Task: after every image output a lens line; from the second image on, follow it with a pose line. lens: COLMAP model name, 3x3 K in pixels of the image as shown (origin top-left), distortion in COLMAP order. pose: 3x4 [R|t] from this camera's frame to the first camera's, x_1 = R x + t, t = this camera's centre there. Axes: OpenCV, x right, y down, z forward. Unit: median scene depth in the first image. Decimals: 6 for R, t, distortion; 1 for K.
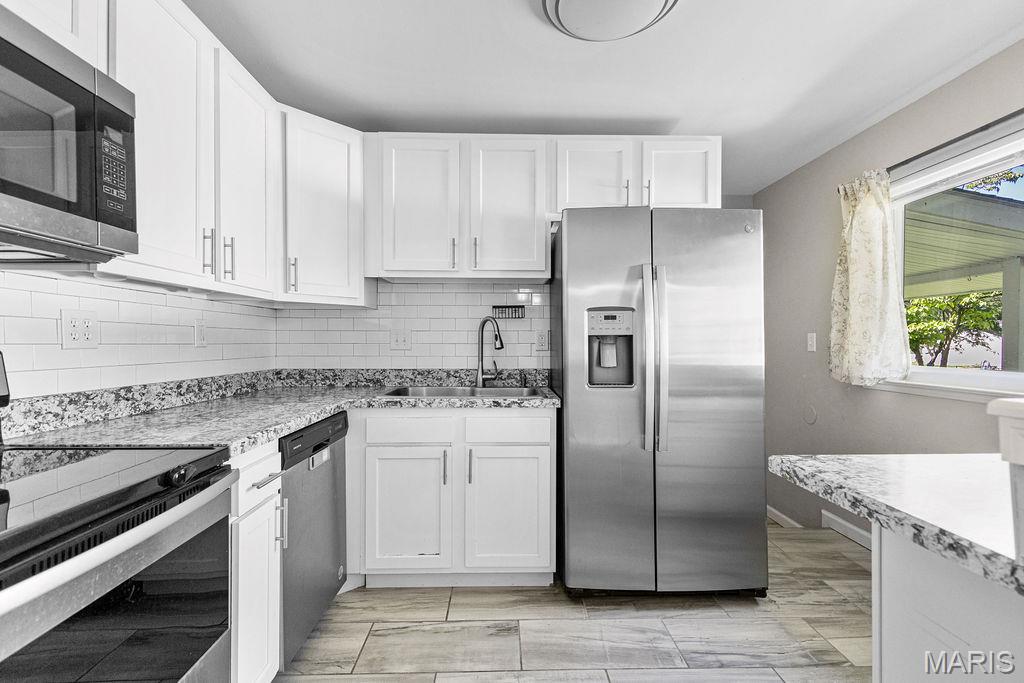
lens RADIAL K [[467.4, 0, 512.0], [0, 467.4, 341.5], [0, 0, 1]] dist [0.013274, -0.000136]
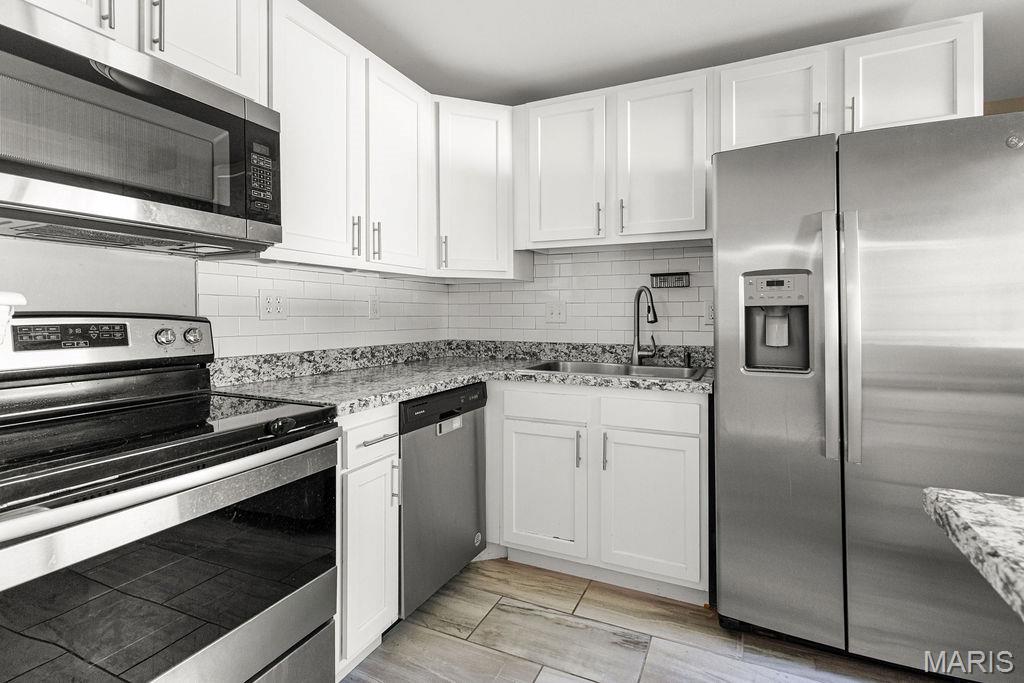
lens RADIAL K [[490.4, 0, 515.3], [0, 490.4, 312.1], [0, 0, 1]] dist [0.013316, -0.000242]
pose [[0.899664, -0.002858, -0.436573, 0.179075], [0.000717, 0.999987, -0.005069, 0.001052], [0.436582, 0.004247, 0.899655, 0.066697]]
